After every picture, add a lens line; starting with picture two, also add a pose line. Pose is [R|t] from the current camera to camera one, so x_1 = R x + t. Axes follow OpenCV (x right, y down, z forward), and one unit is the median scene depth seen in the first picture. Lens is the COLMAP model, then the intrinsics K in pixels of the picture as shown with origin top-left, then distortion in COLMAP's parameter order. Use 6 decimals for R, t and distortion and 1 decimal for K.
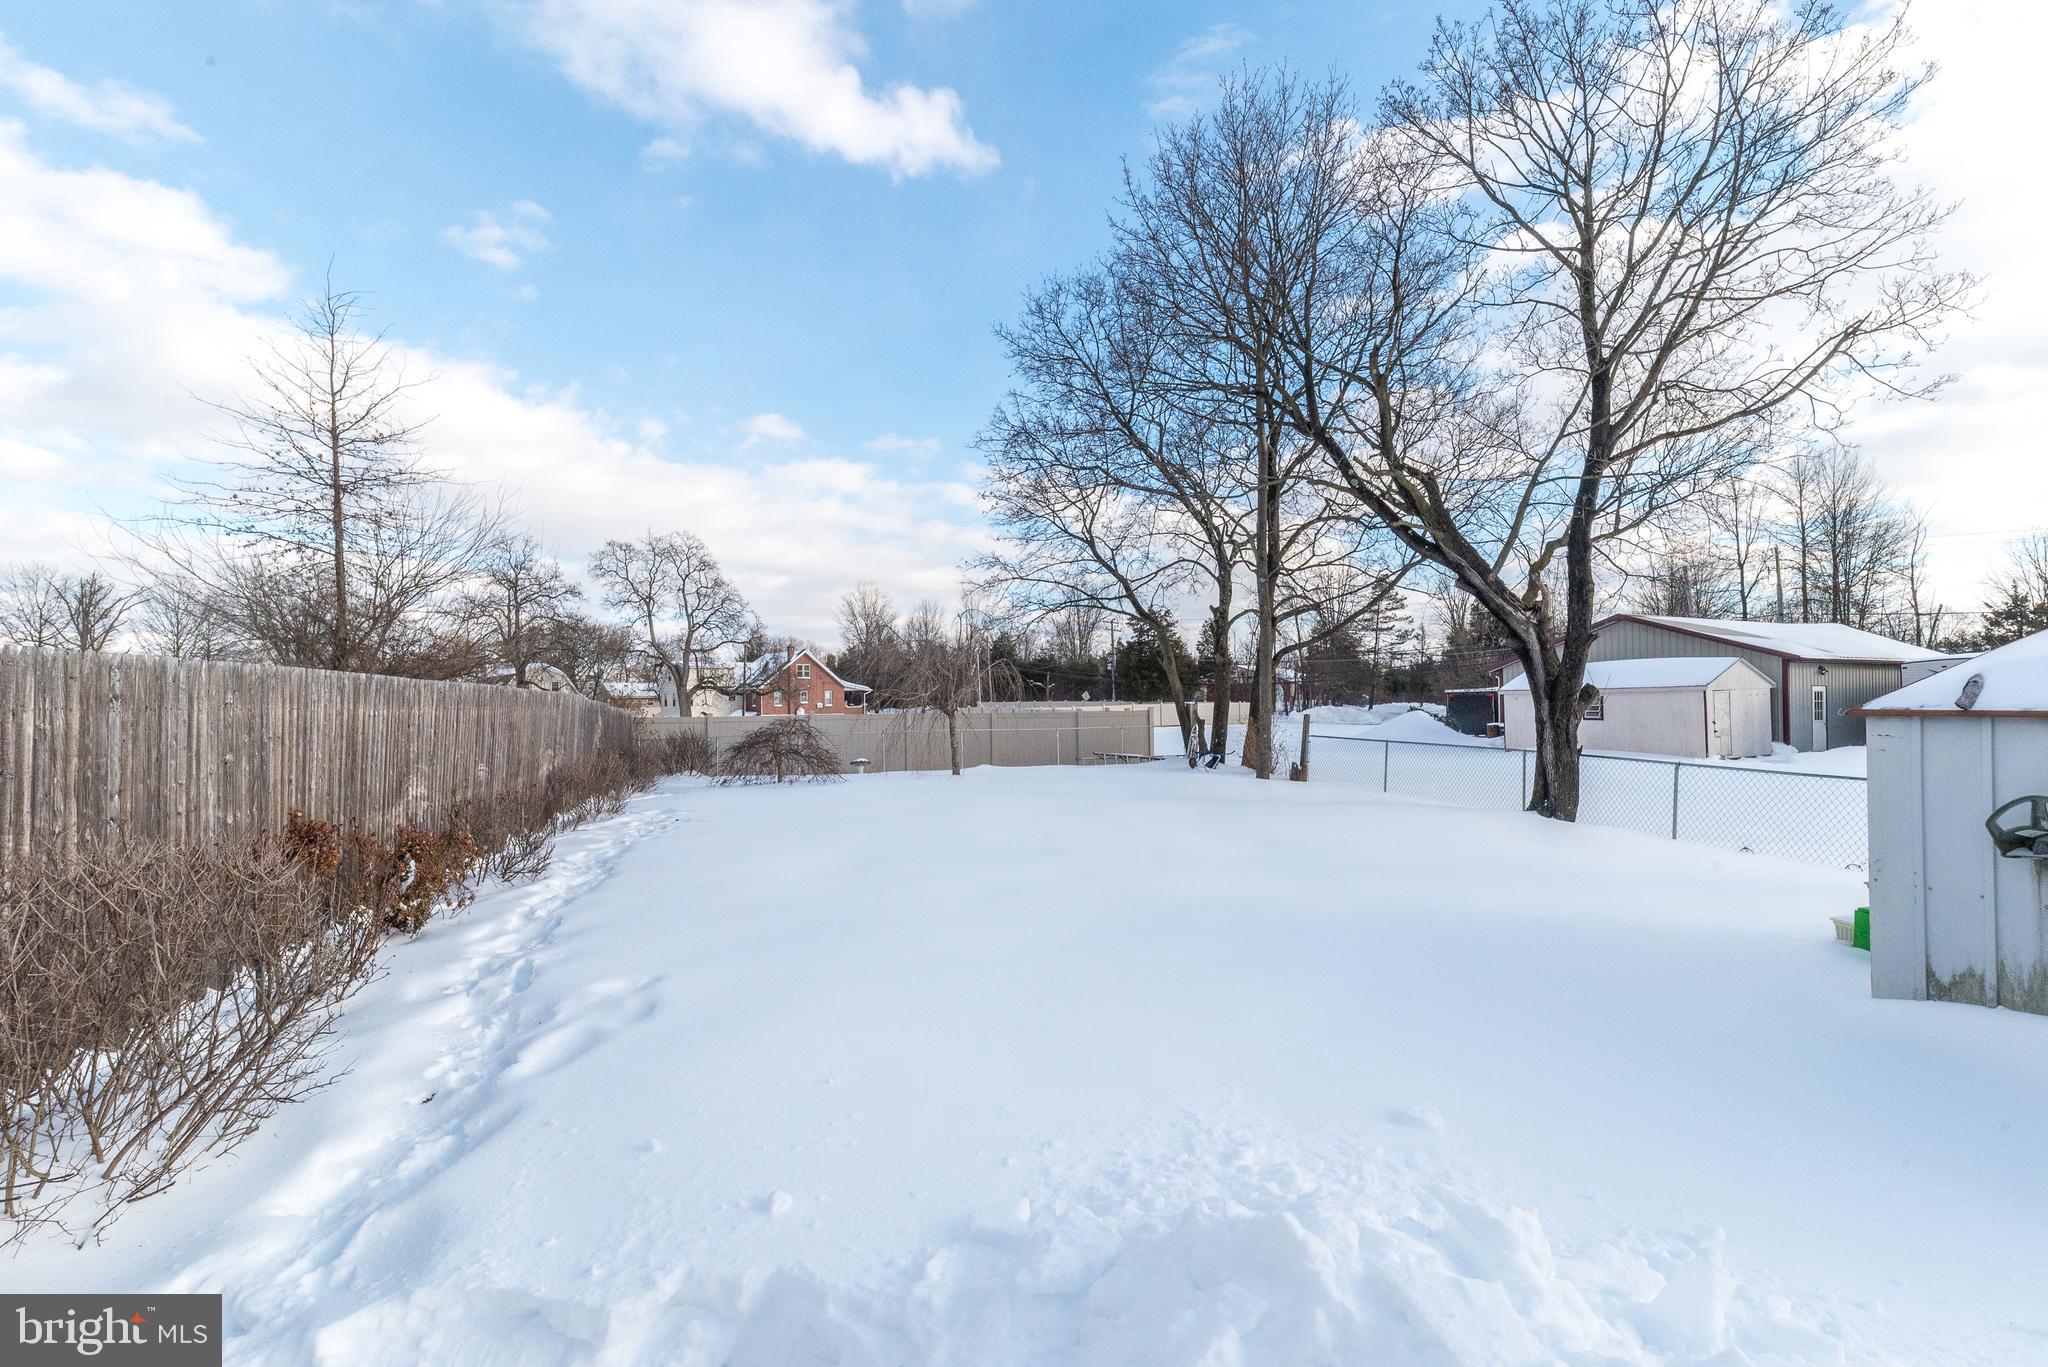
lens RADIAL K [[879.1, 0, 1030.8], [0, 879.1, 673.7], [0, 0, 1]] dist [0.001078, 0.000029]
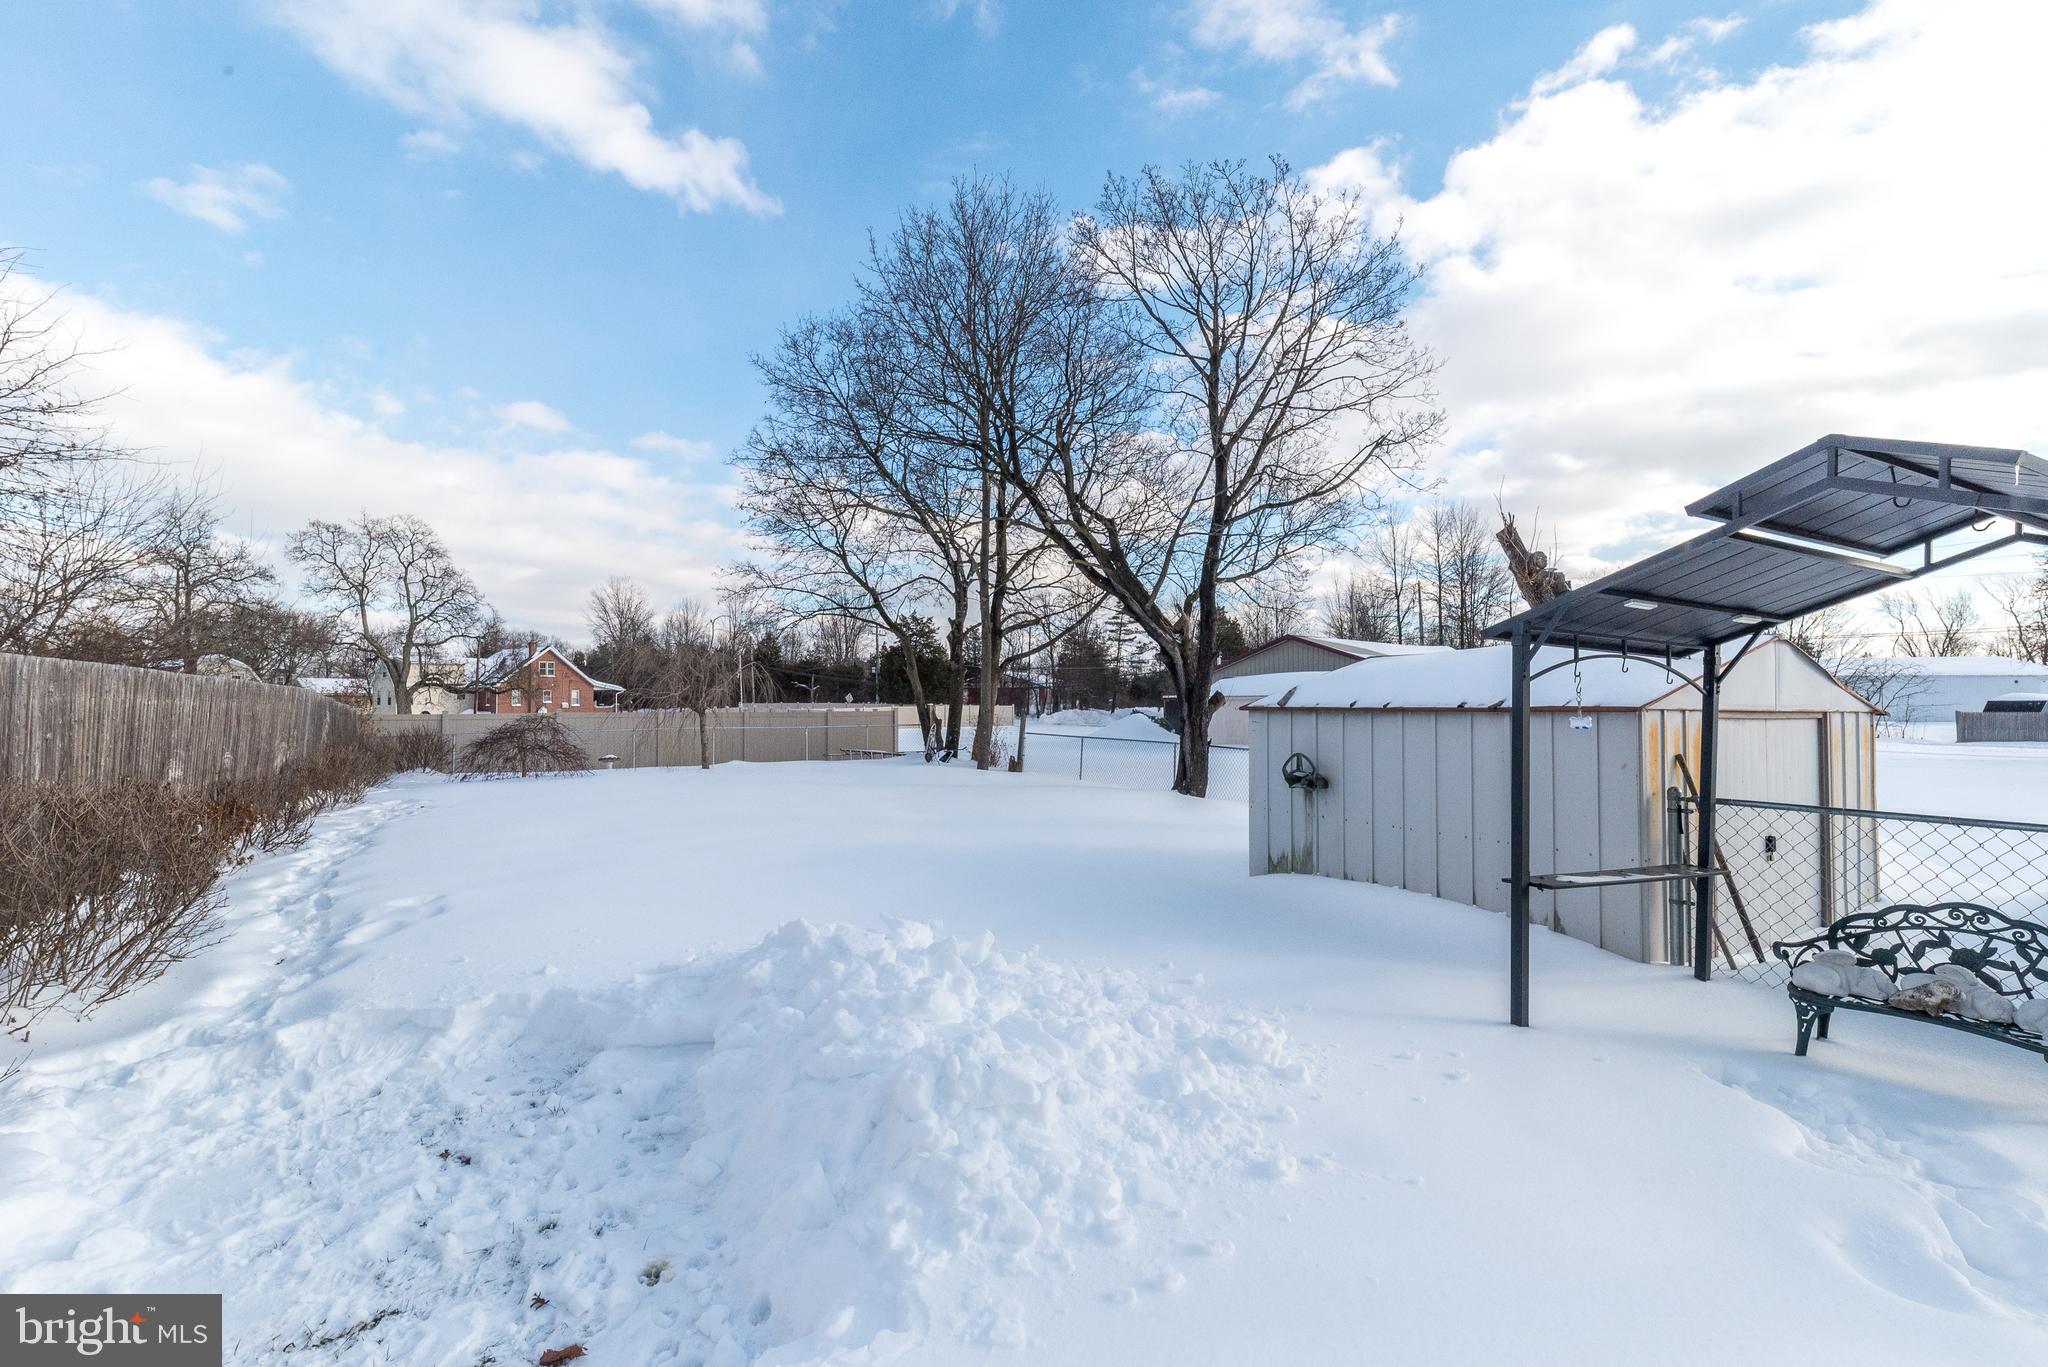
lens RADIAL K [[882.1, 0, 1021.5], [0, 882.1, 666.8], [0, 0, 1]] dist [0.004310, 0.000530]
pose [[0.970700, 0.018756, 0.239560, 0.025489], [-0.015977, 0.999781, -0.013536, -0.001396], [-0.239761, 0.009312, 0.970787, -0.122728]]
